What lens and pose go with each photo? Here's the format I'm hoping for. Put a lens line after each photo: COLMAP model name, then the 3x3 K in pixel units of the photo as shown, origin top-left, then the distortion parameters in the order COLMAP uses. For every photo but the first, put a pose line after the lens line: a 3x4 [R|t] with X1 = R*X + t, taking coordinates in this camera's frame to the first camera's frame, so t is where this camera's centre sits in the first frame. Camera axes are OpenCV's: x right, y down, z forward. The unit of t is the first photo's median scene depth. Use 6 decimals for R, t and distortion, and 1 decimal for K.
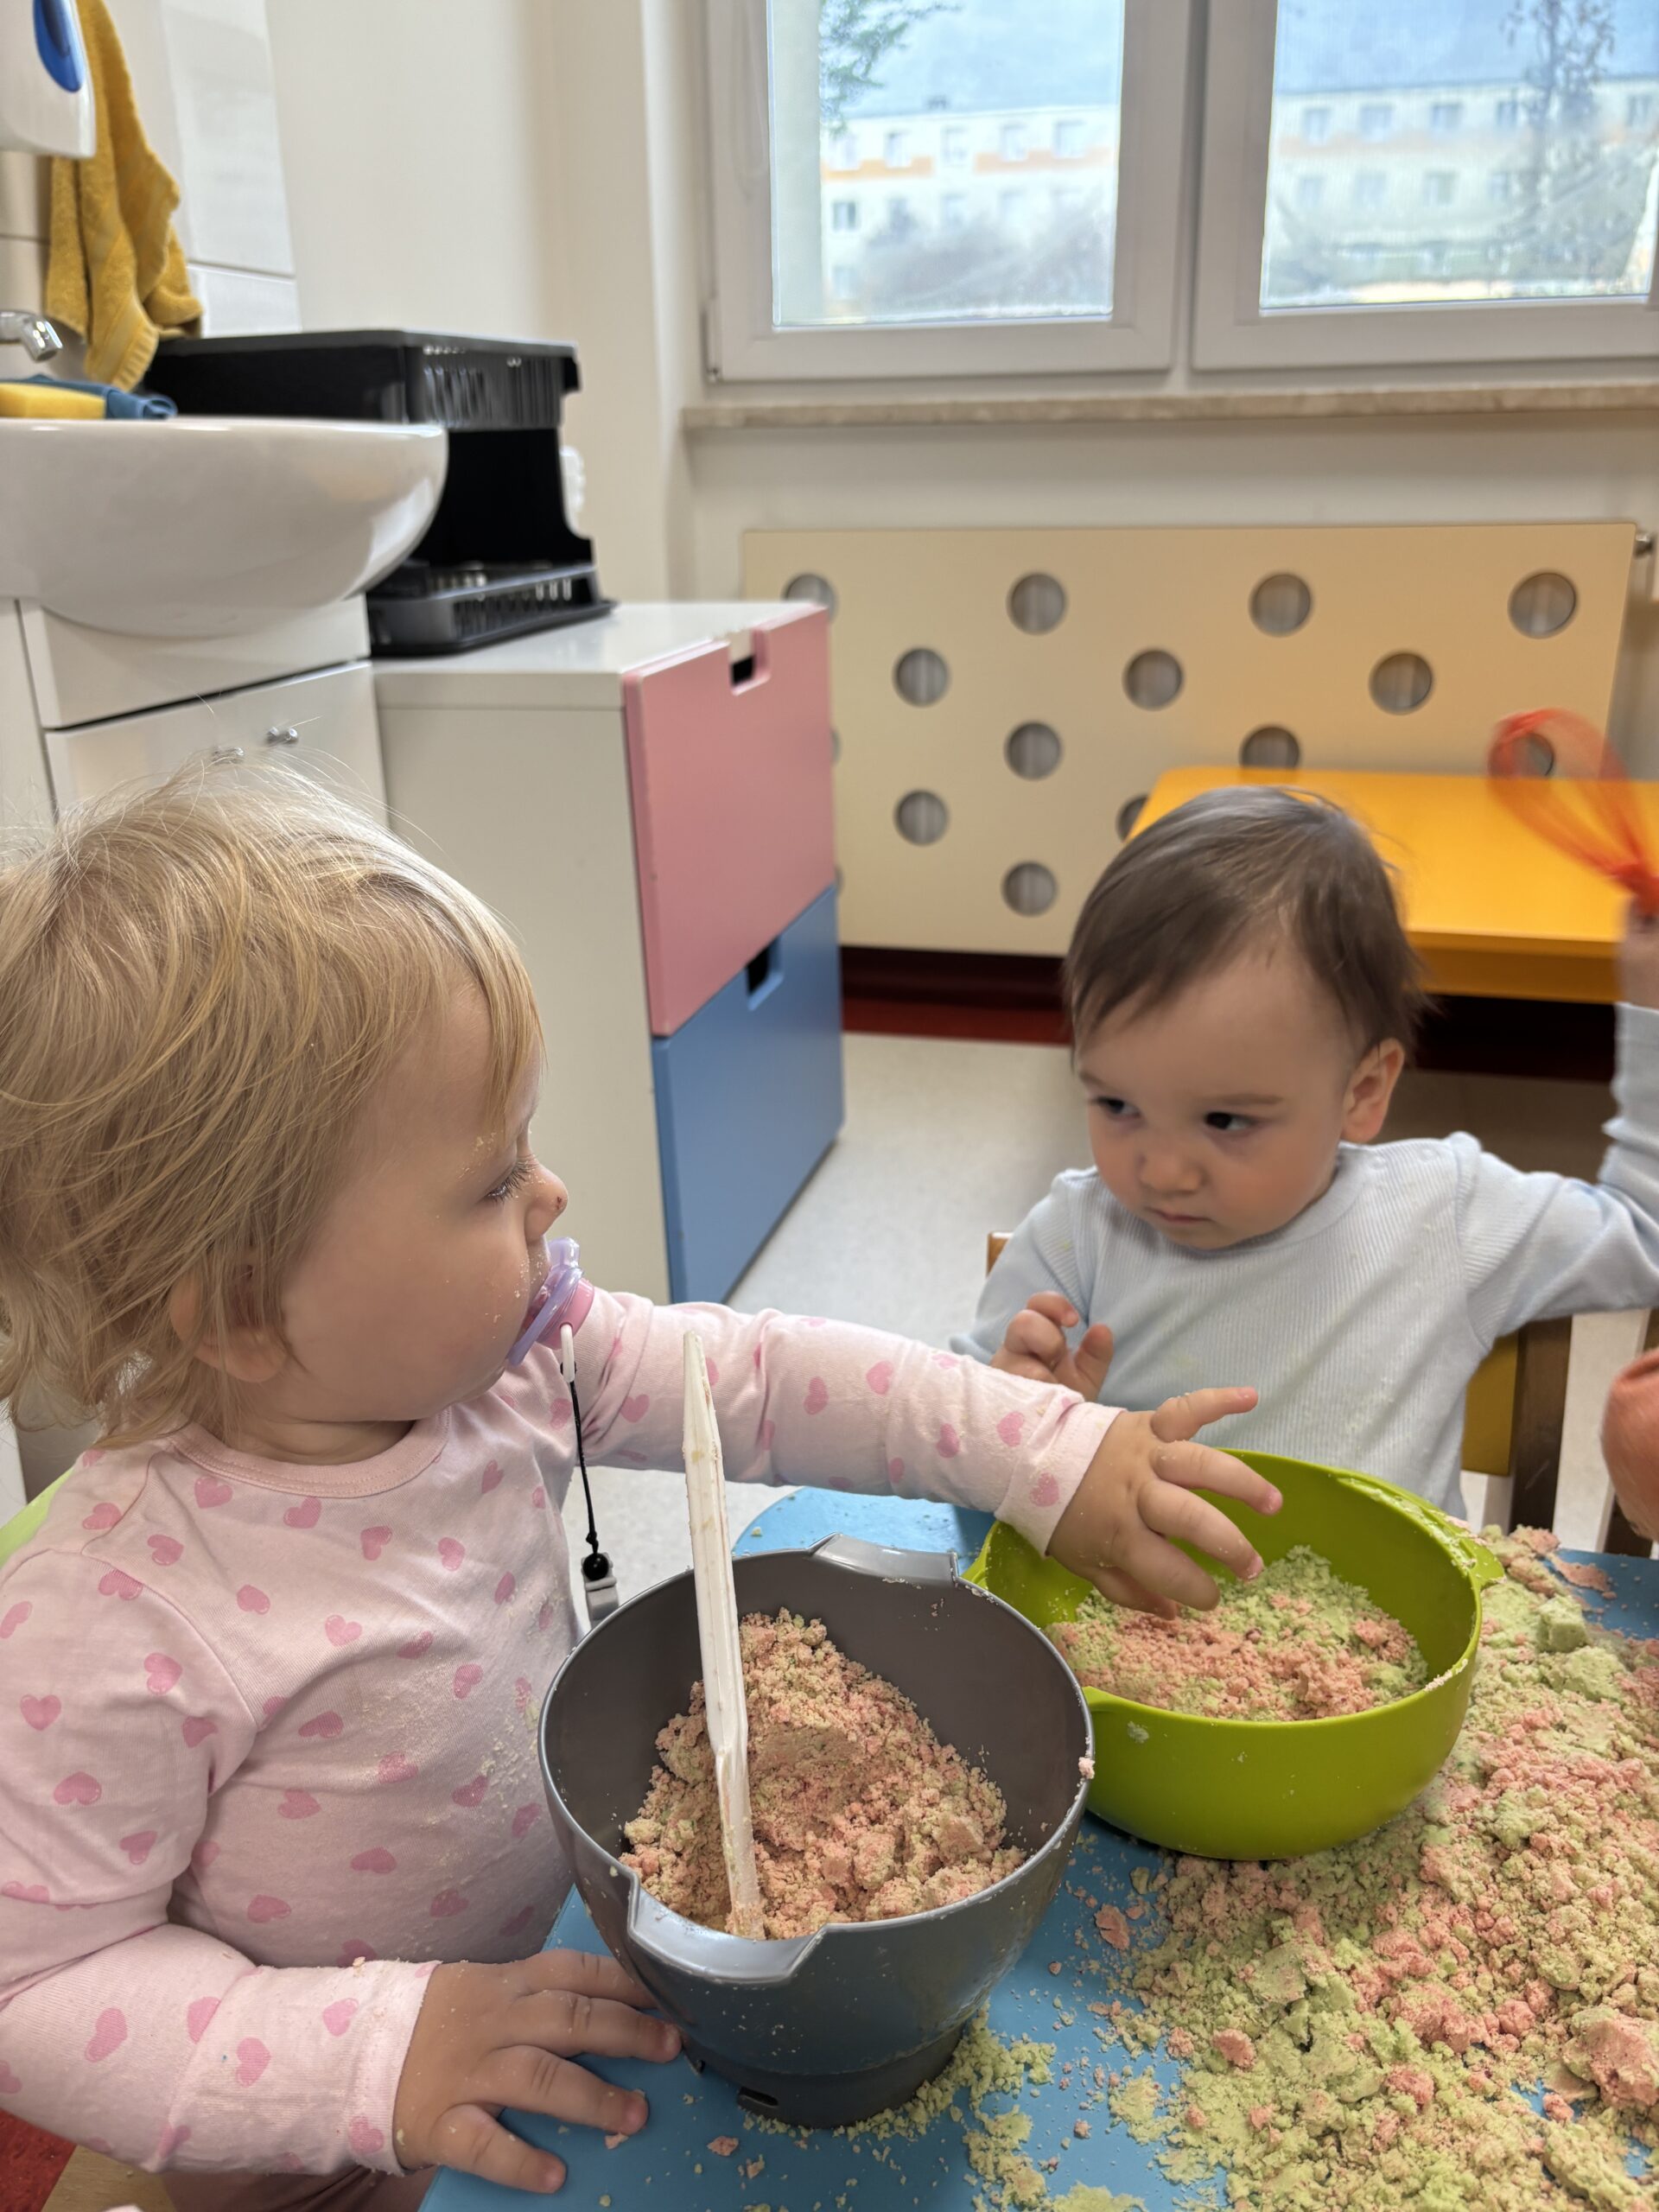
lens RADIAL K [[1806.6, 0, 812.7], [0, 1806.6, 1106.9], [0, 0, 1]] dist [0.051075, -0.053244]
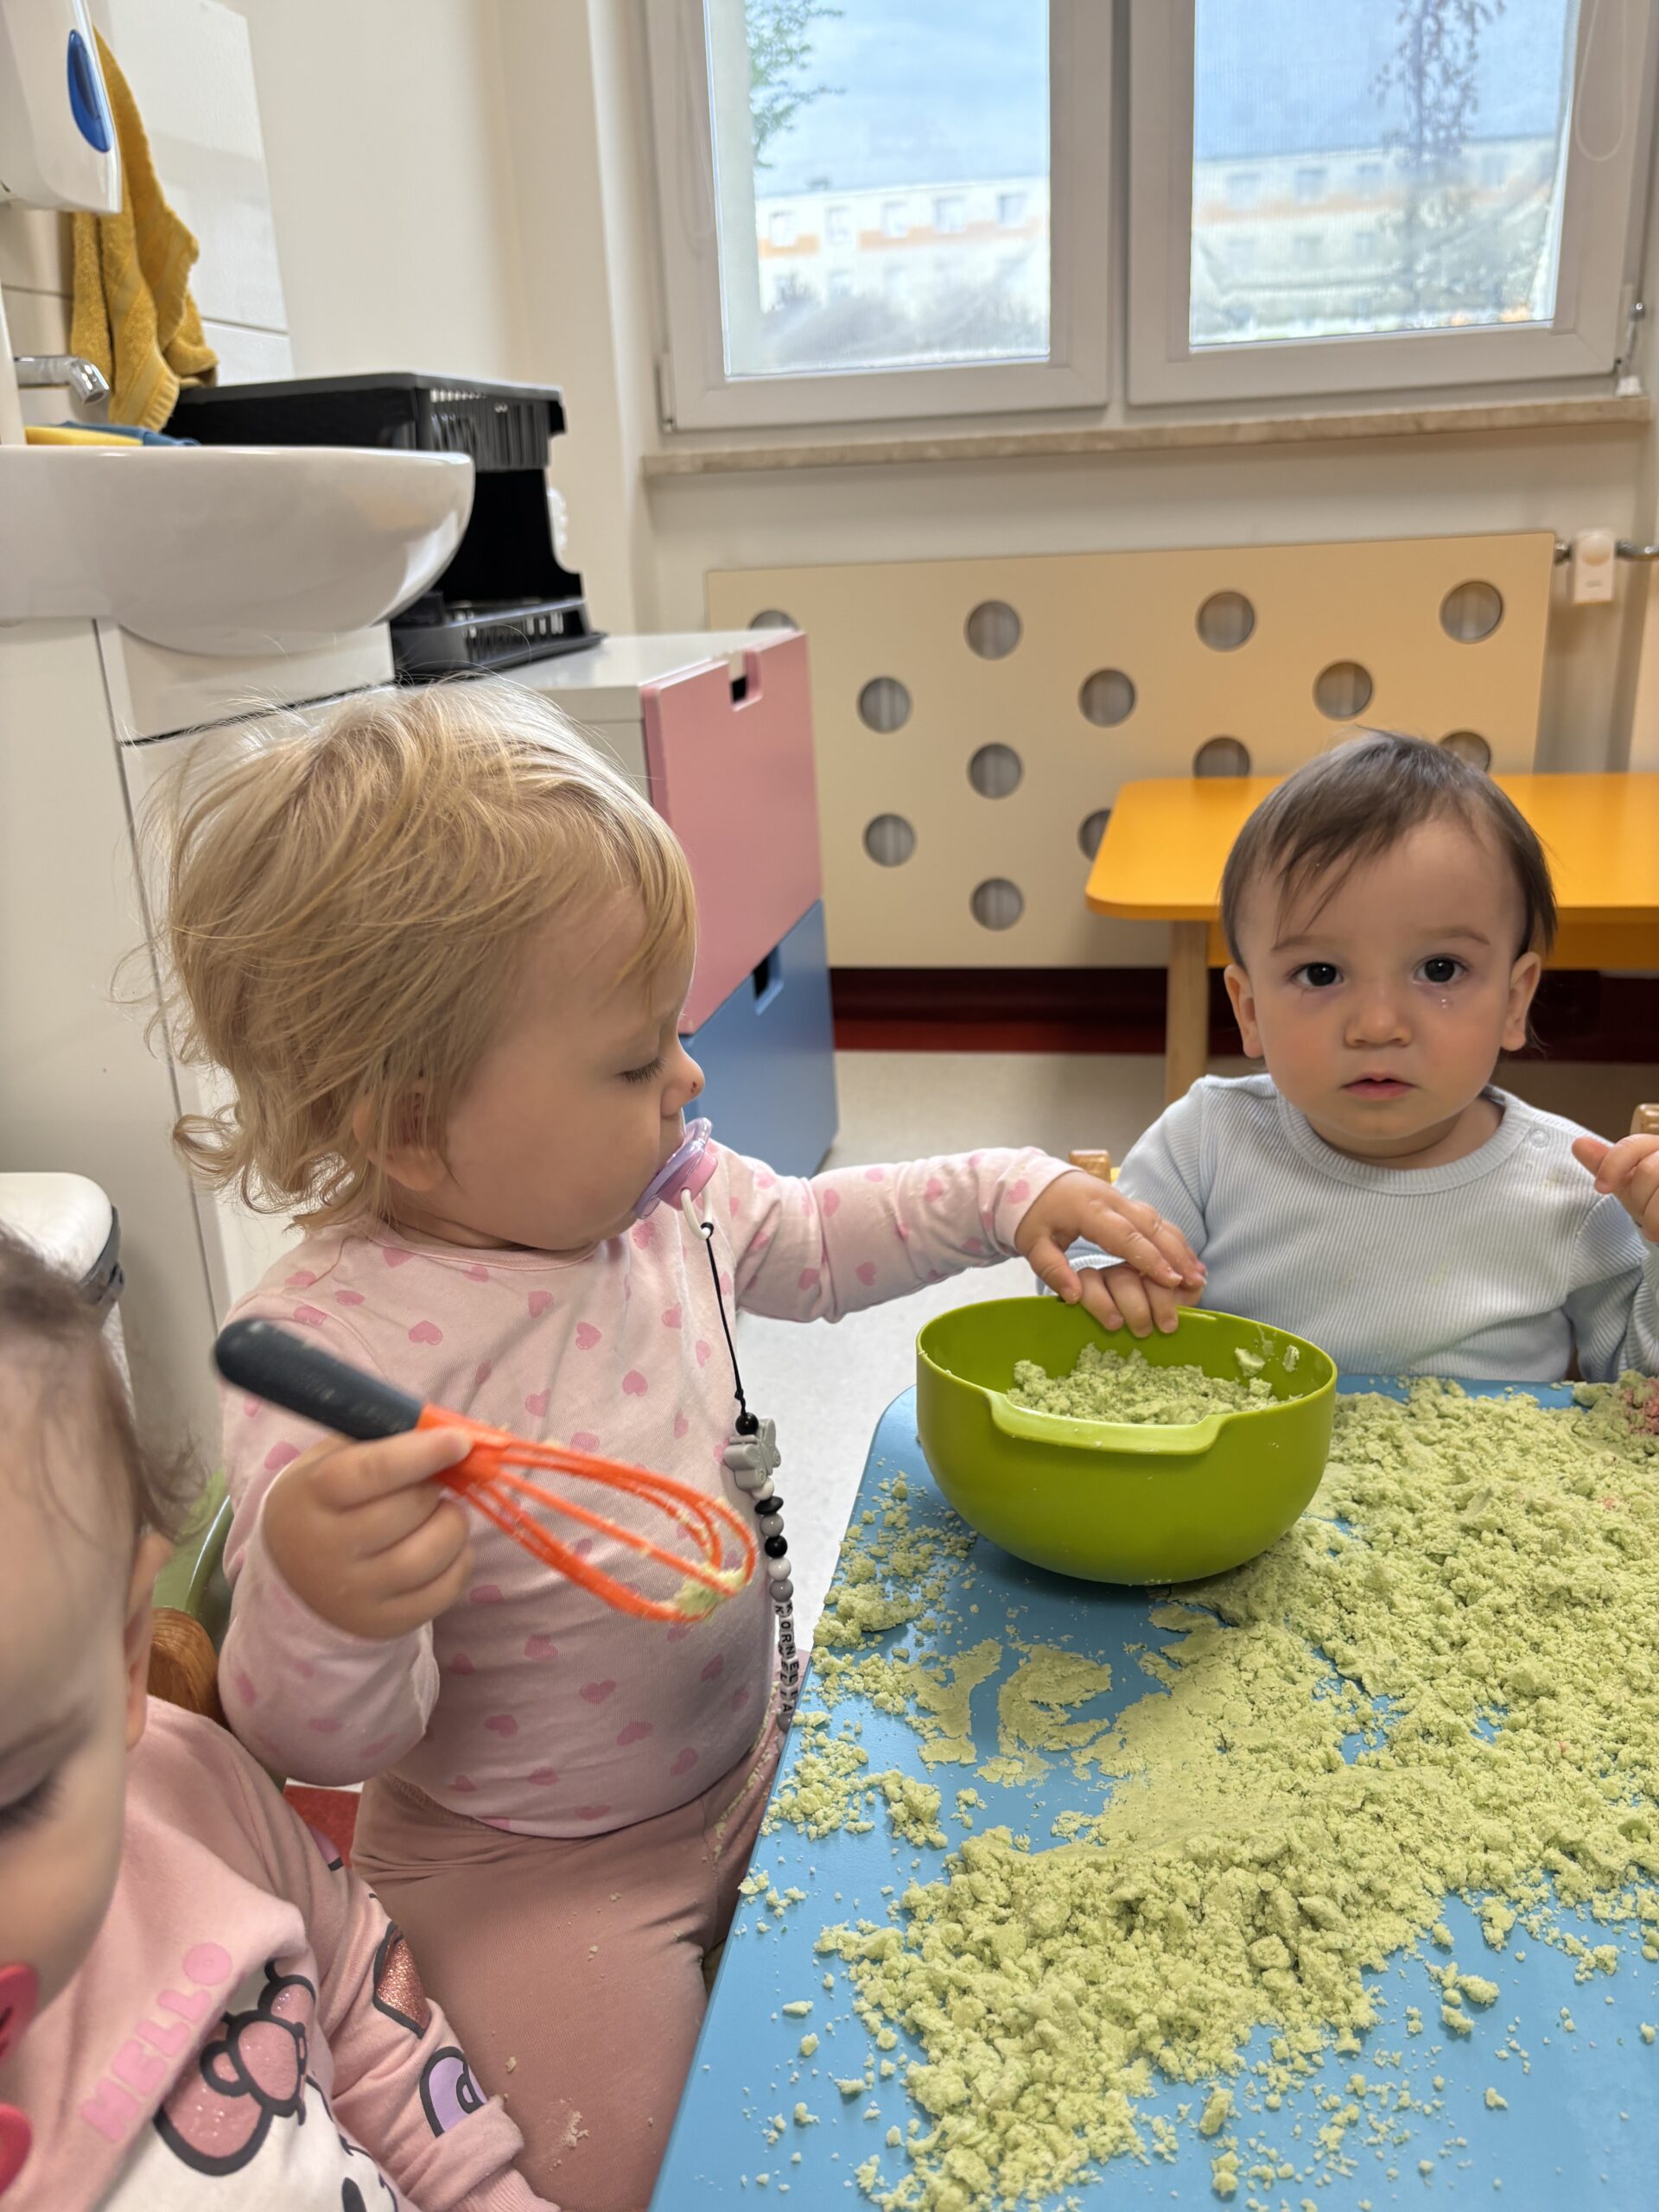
lens RADIAL K [[1799.8, 0, 808.3], [0, 1799.8, 1106.5], [0, 0, 1]] dist [0.040436, -0.024671]
pose [[0.998097, -0.045745, 0.041349, -0.040413], [0.047137, 0.998331, -0.033362, 0.027768], [-0.039754, 0.035247, 0.998588, -0.024802]]
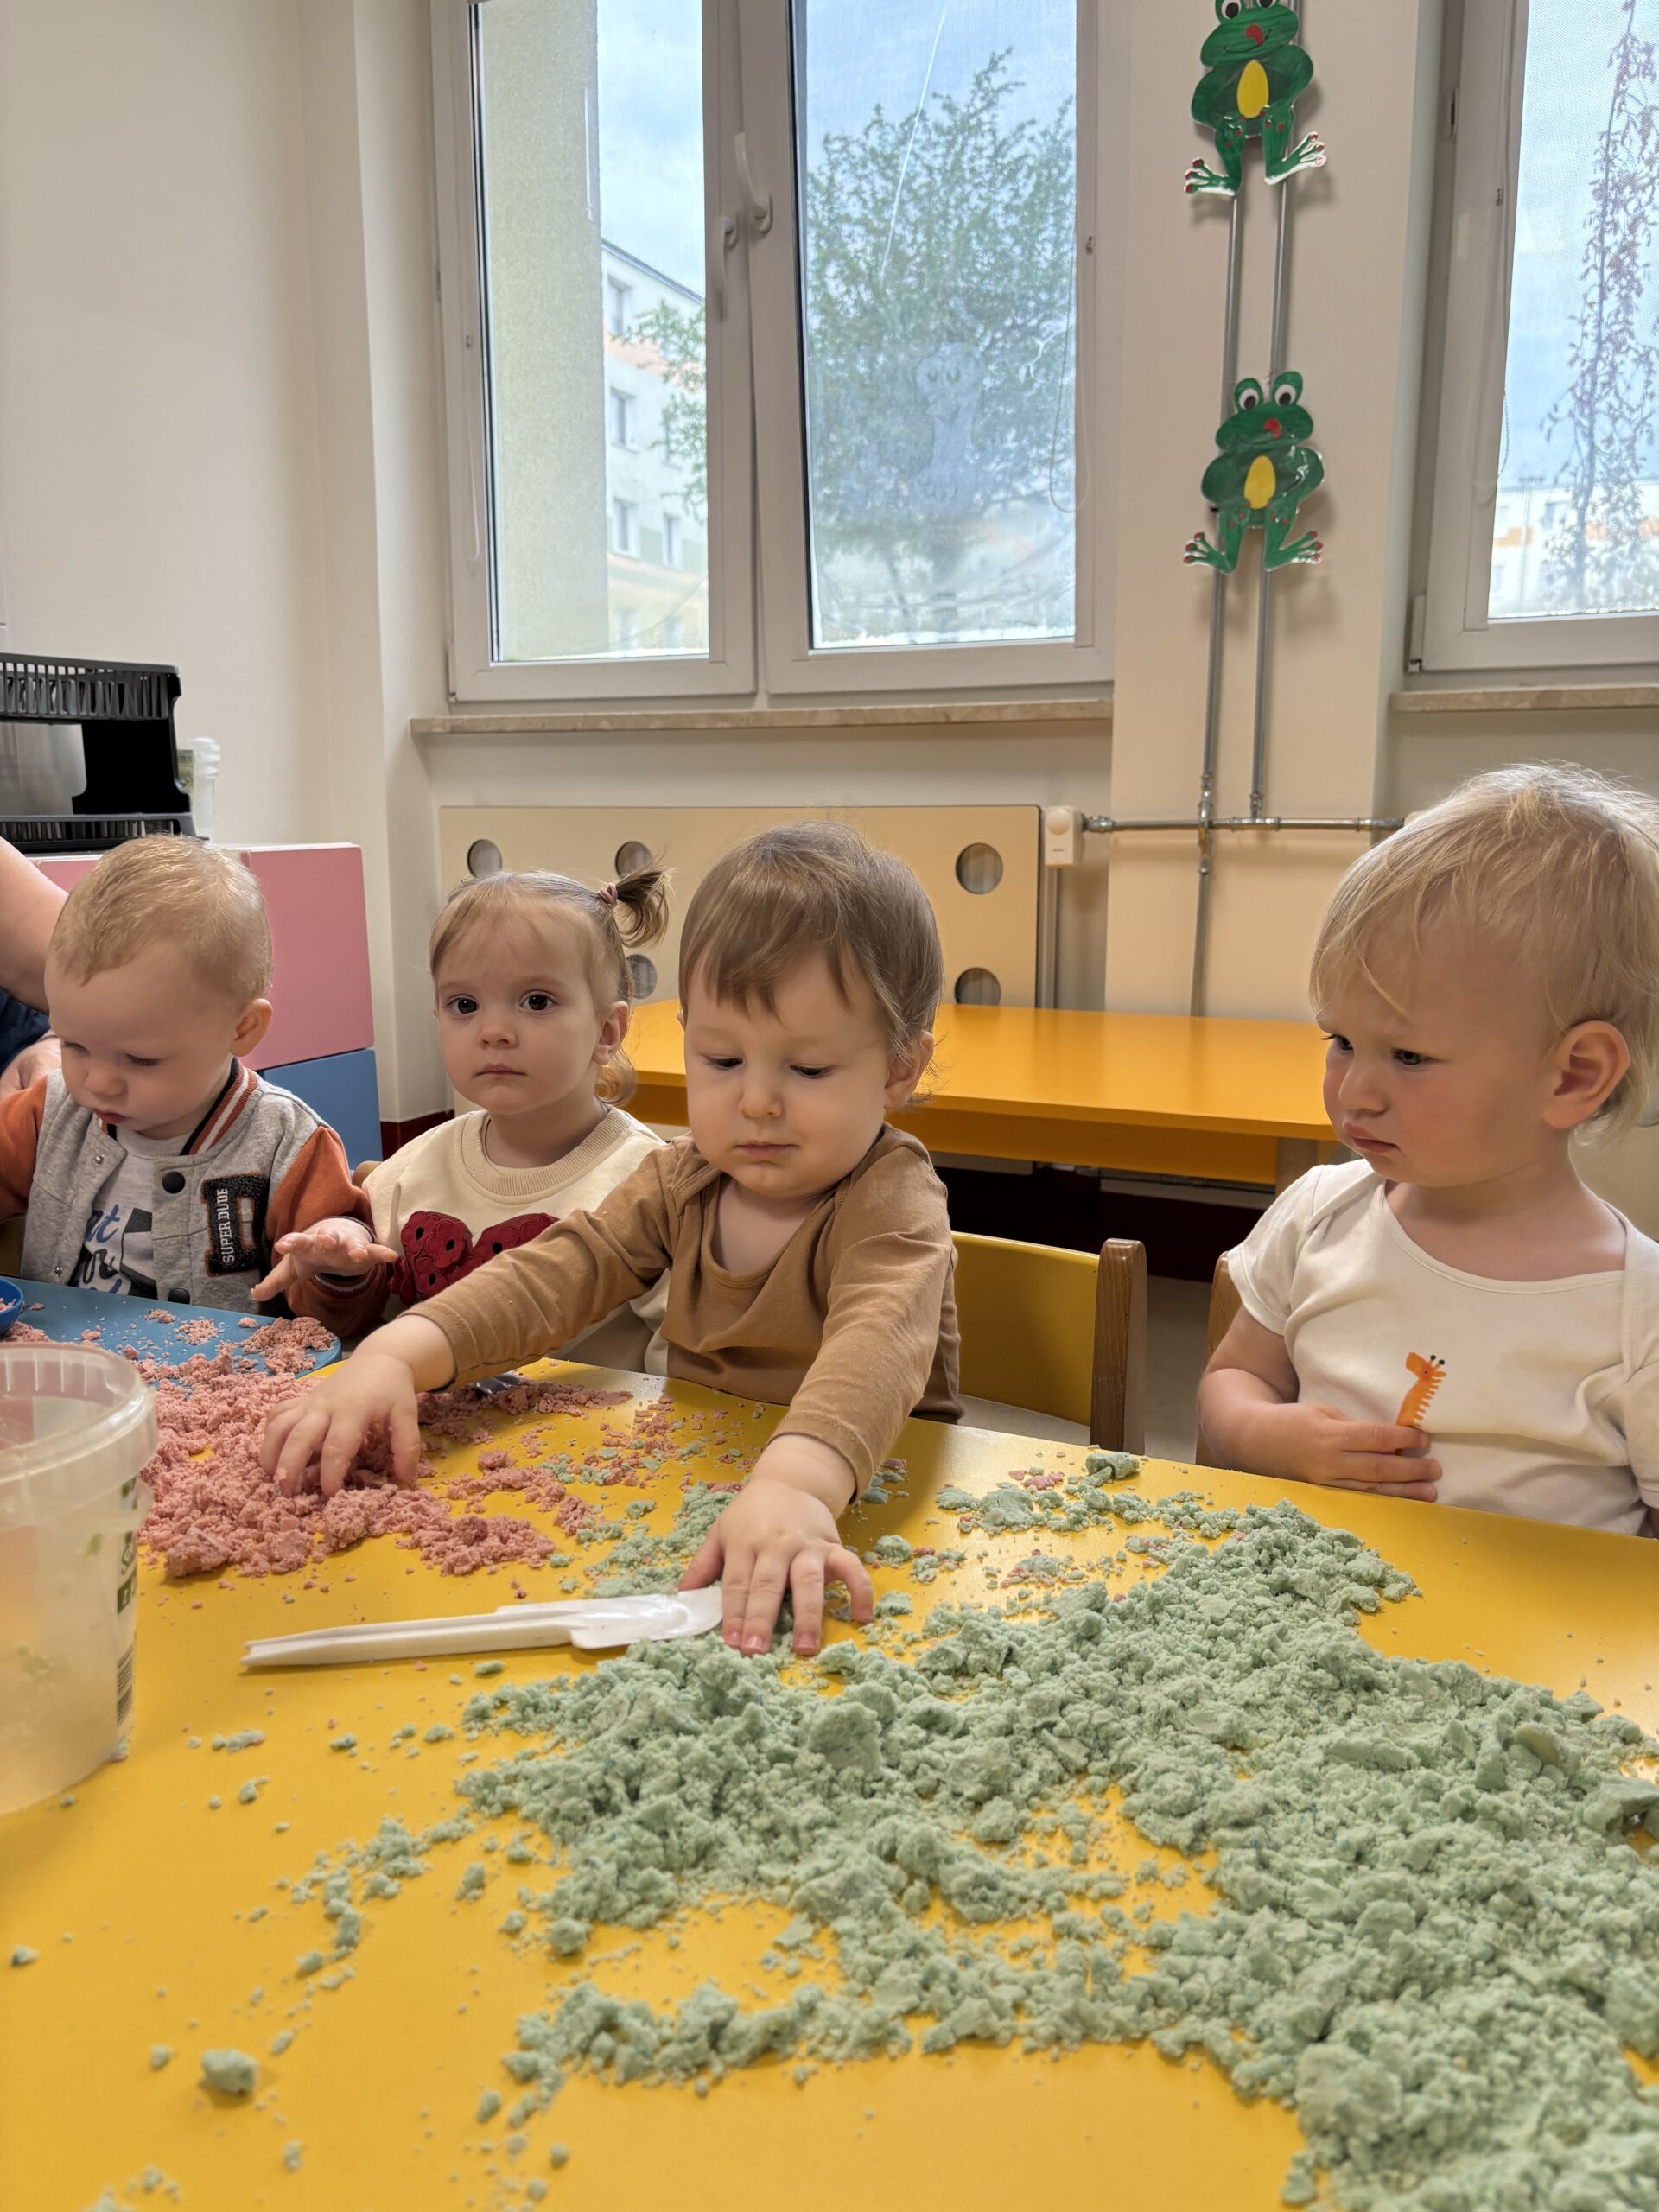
lens RADIAL K [[1799.8, 0, 808.3], [0, 1799.8, 1106.5], [0, 0, 1]] dist [0.040436, -0.024671]
pose [[0.974464, 0.051683, -0.218514, 0.567045], [-0.090411, 0.981089, -0.171142, 0.106249], [0.205536, 0.186528, 0.960709, -0.182811]]
